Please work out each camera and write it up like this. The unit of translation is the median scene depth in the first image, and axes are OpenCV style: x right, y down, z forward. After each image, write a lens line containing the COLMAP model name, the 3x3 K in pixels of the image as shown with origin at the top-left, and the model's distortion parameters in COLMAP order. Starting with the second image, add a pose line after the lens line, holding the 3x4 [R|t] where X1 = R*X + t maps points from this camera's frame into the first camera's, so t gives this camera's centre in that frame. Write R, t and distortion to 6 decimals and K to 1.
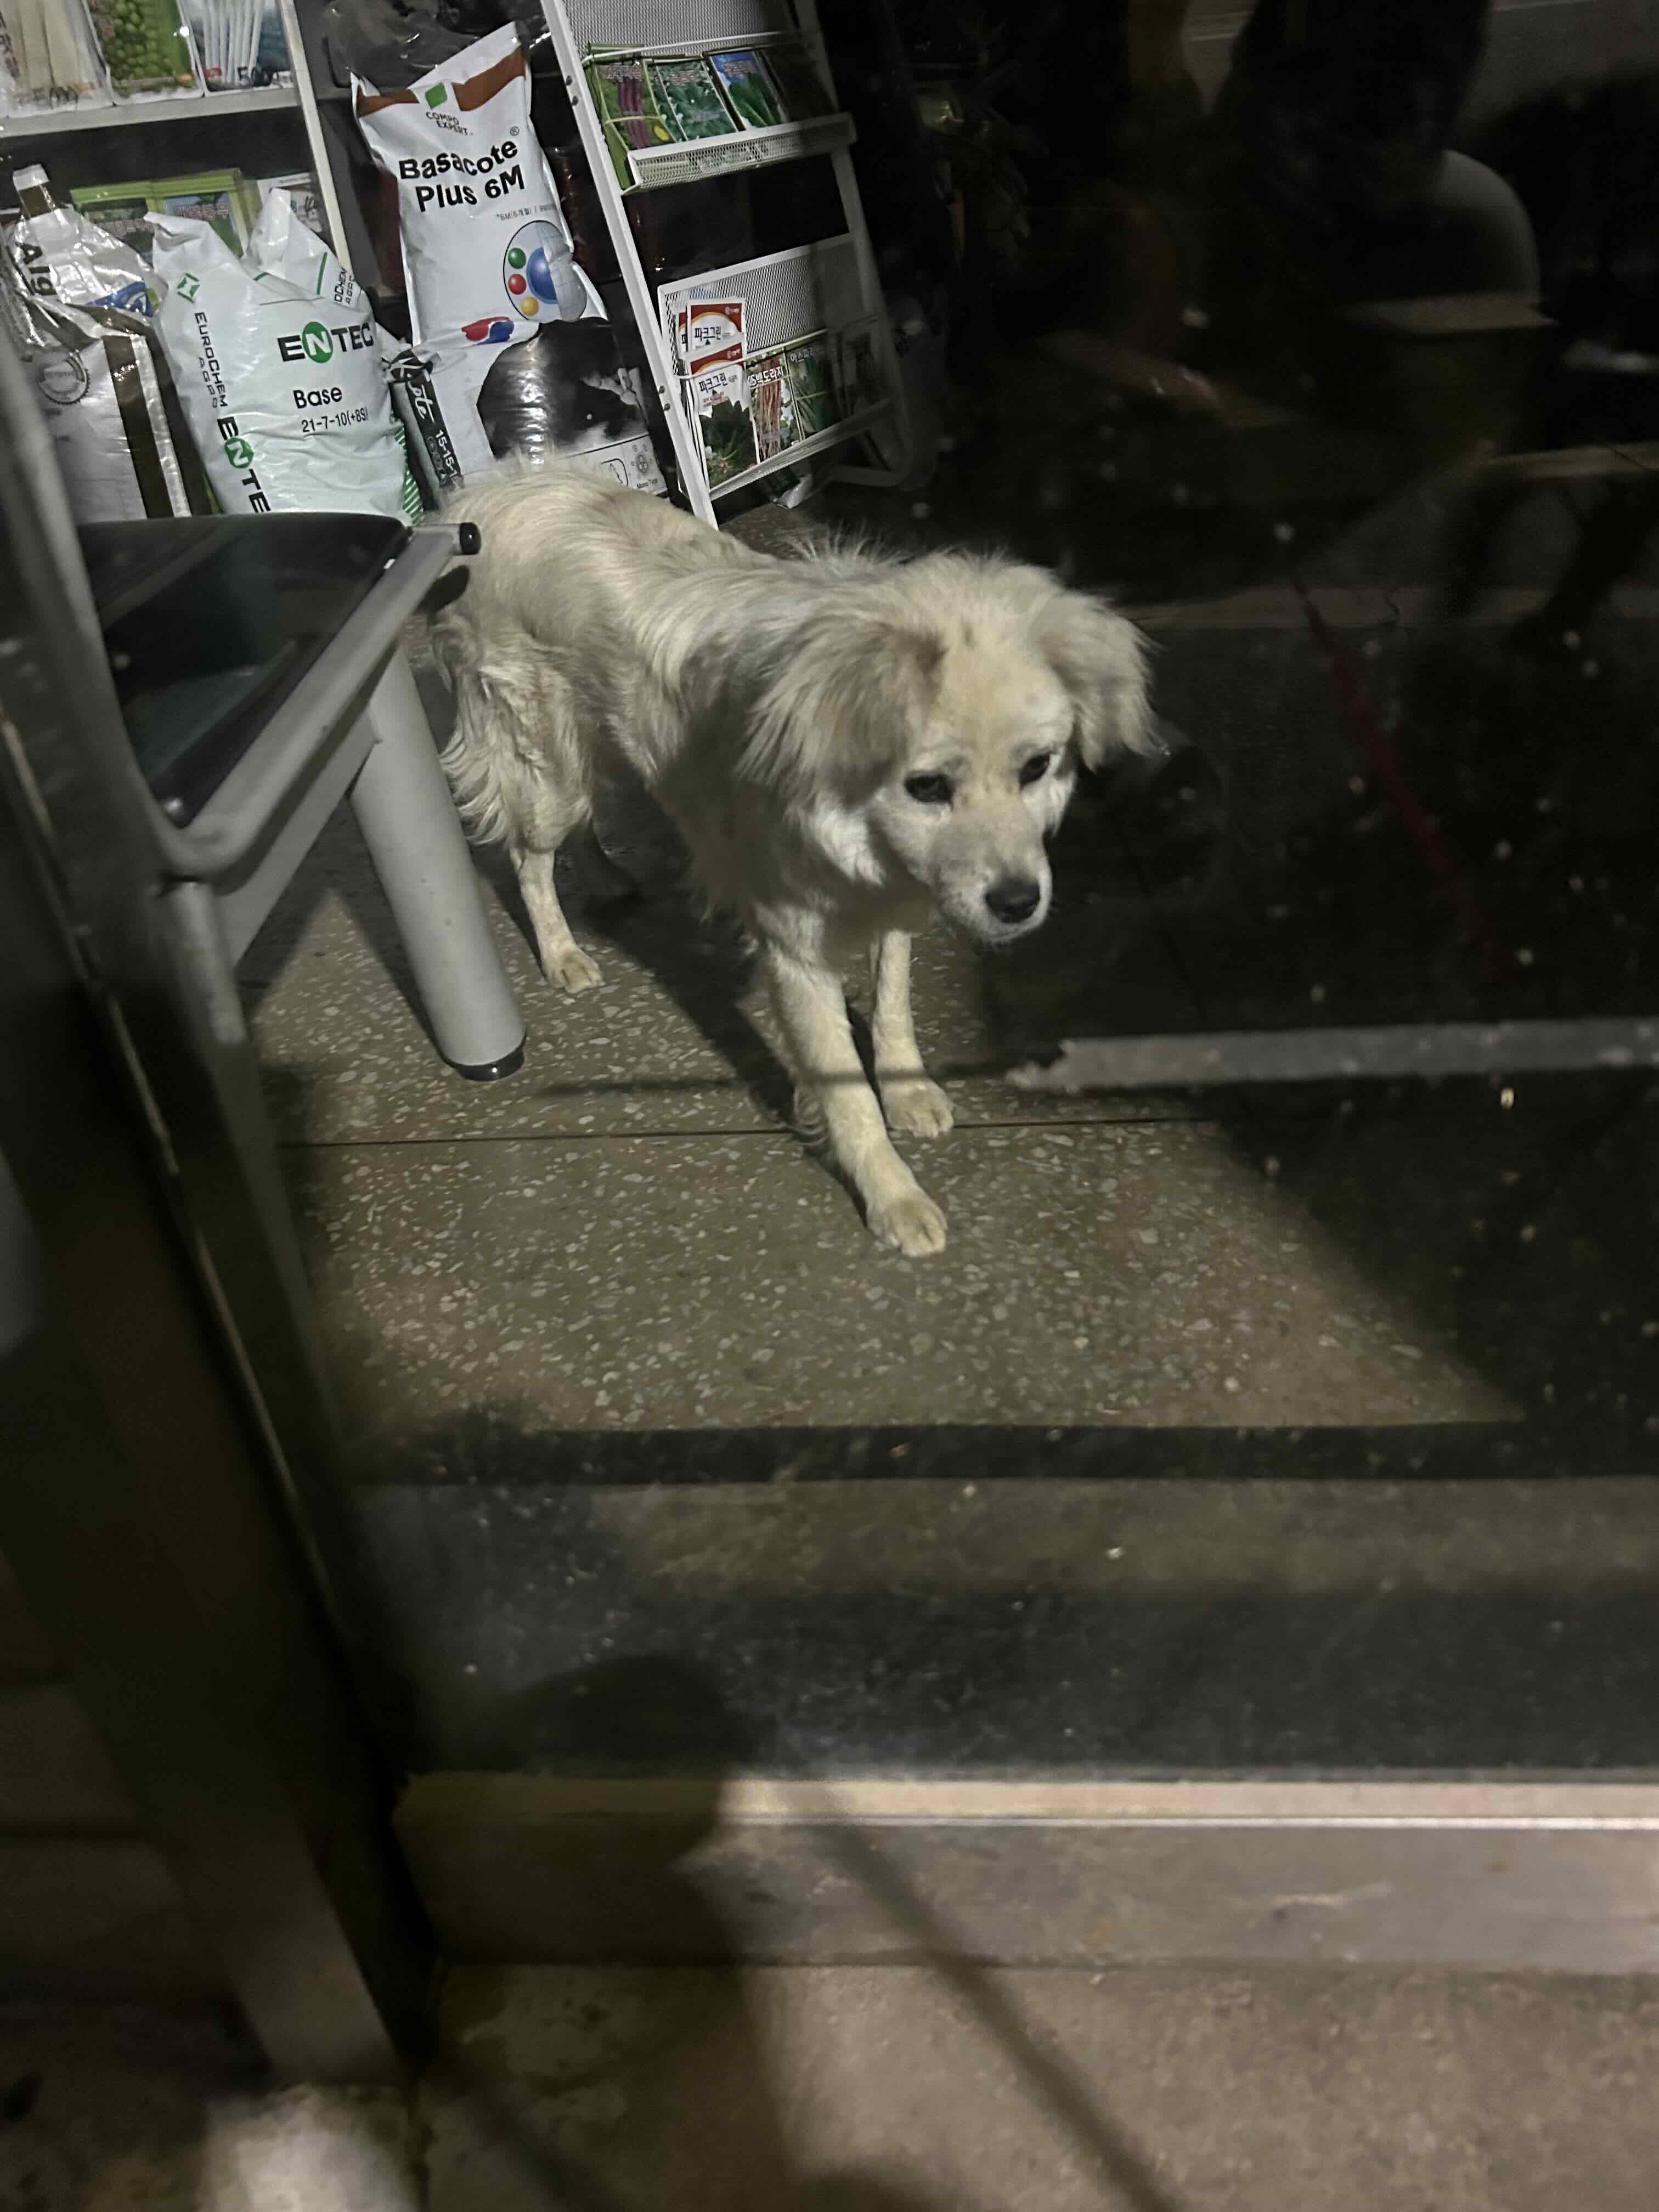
lens RADIAL K [[1669.7, 0, 829.5], [0, 1669.7, 1106.0], [0, 0, 1]] dist [0.082760, -0.087621]
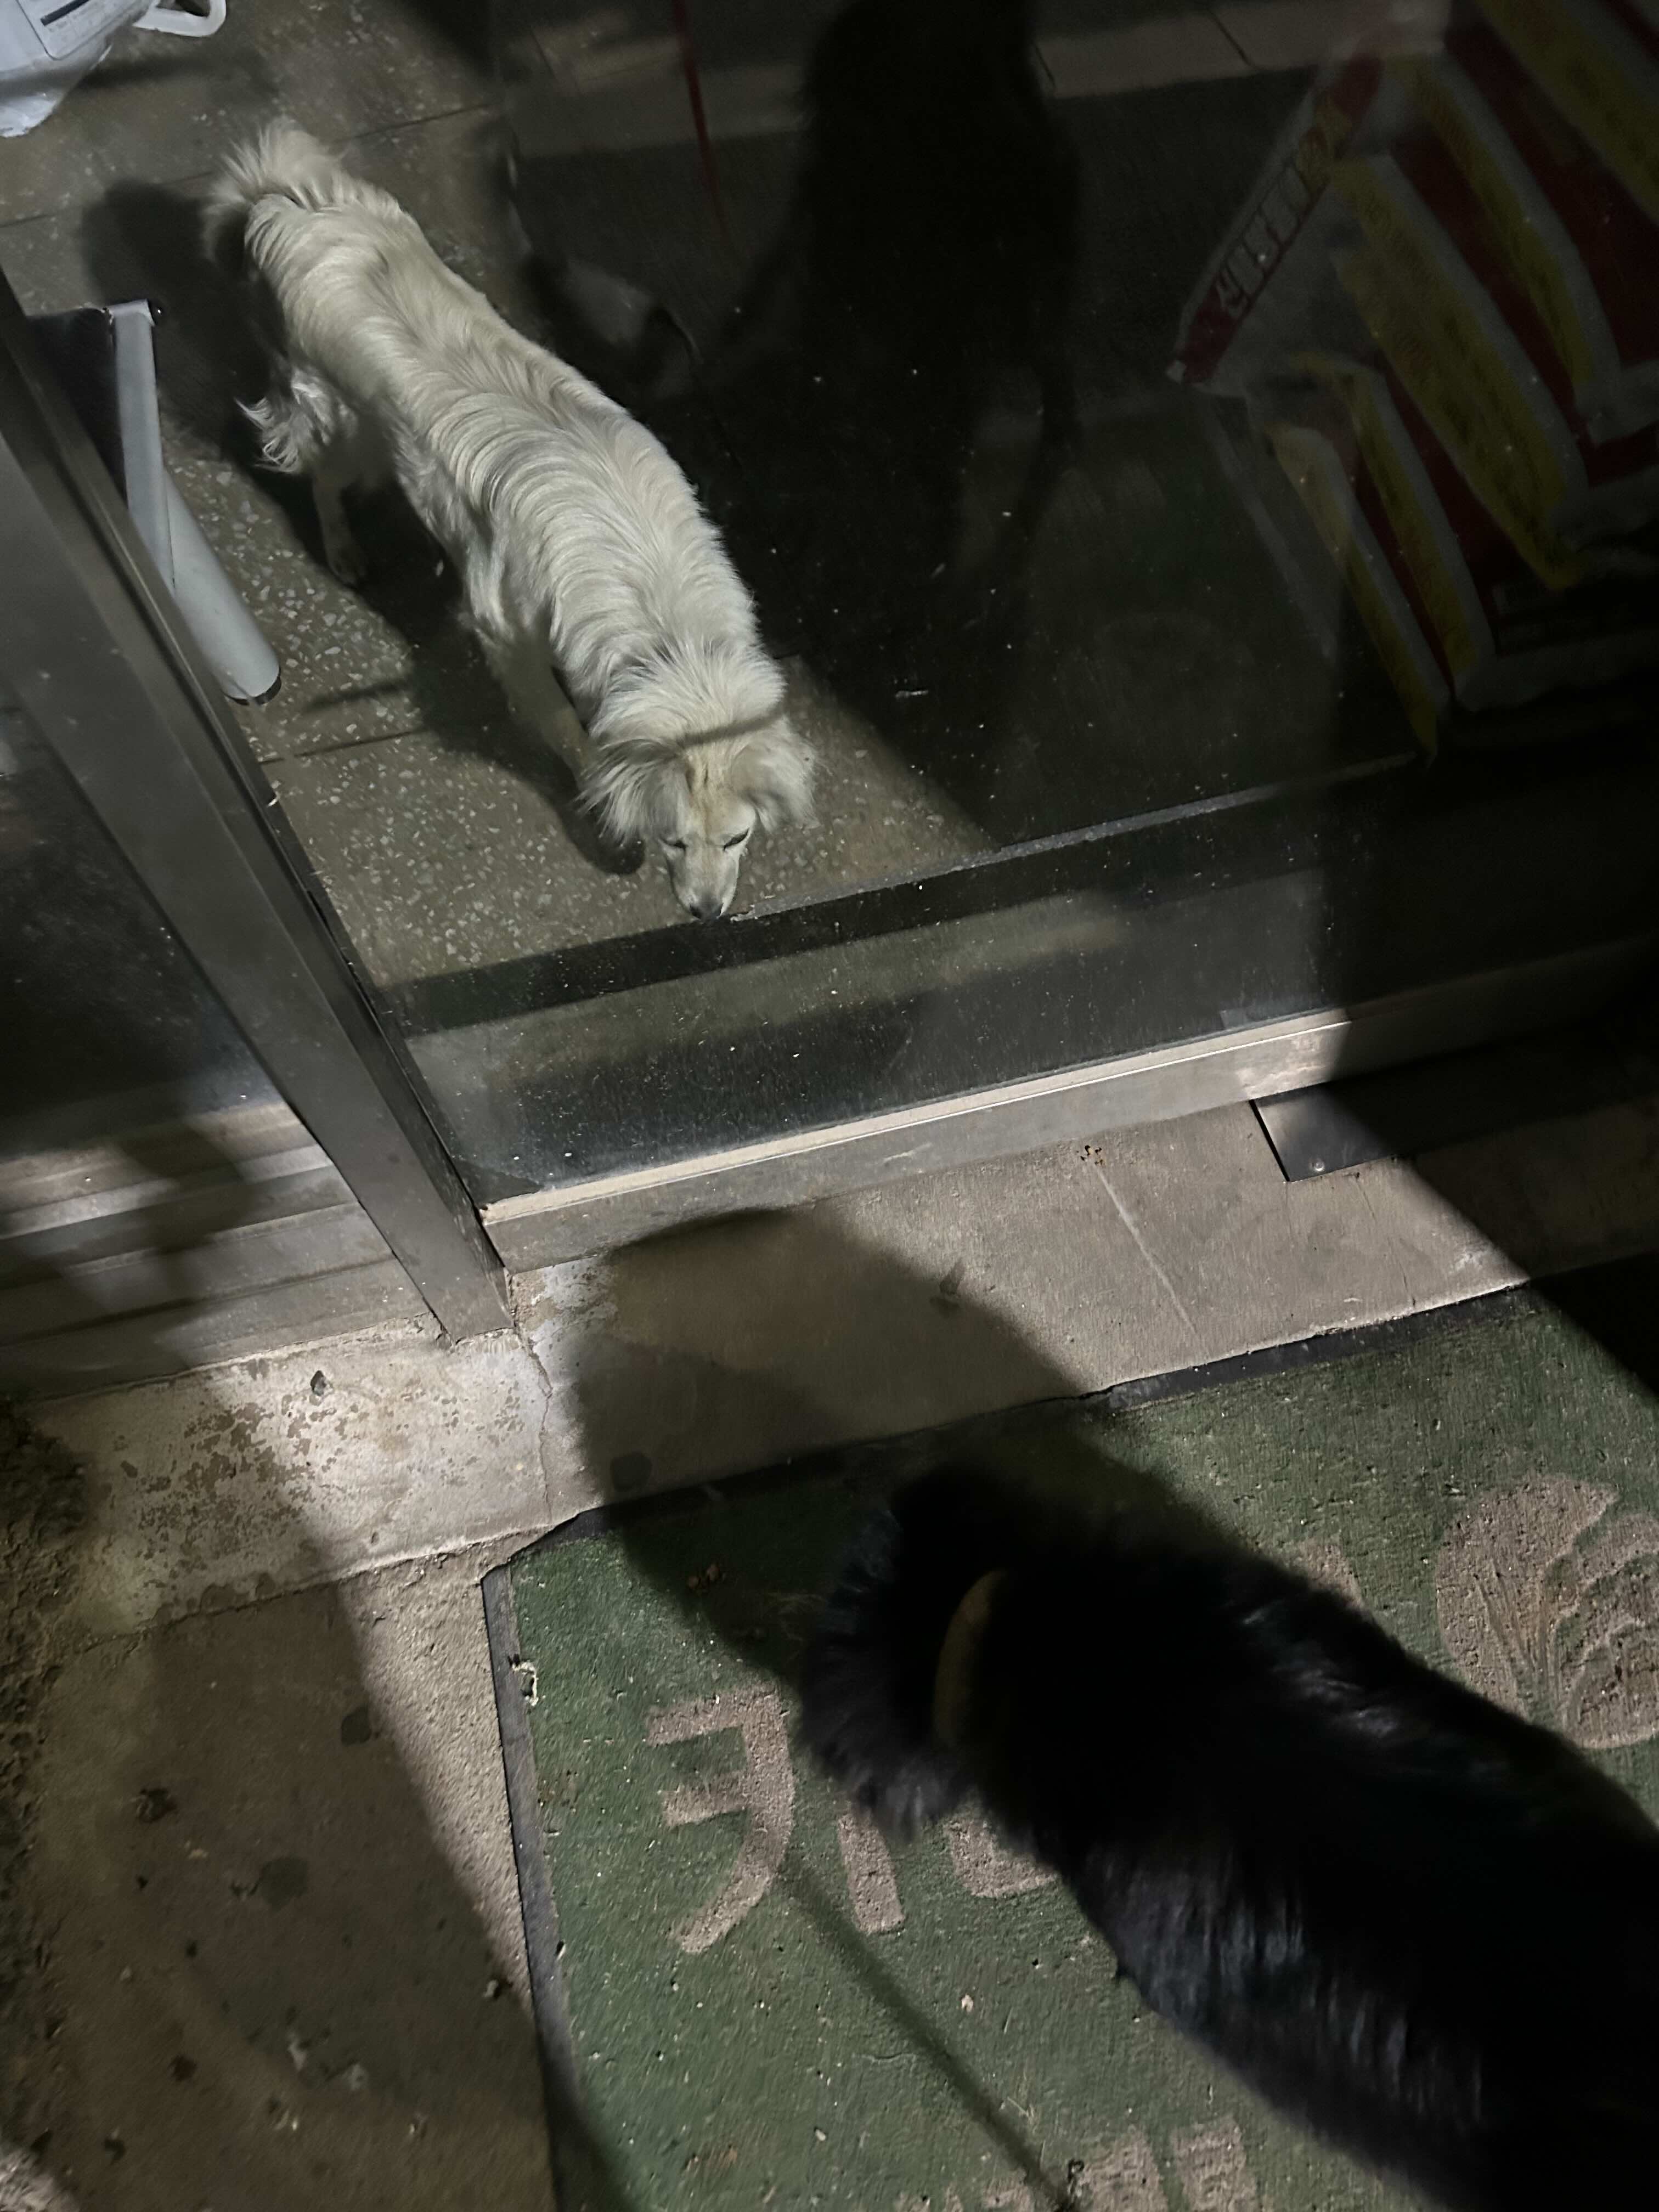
lens RADIAL K [[1669.7, 0, 829.5], [0, 1669.7, 1106.0], [0, 0, 1]] dist [0.082760, -0.087621]
pose [[0.958927, -0.230418, 0.165429, -0.086926], [0.138754, 0.889709, 0.434930, -0.315043], [-0.247400, -0.394112, 0.885138, -0.506055]]
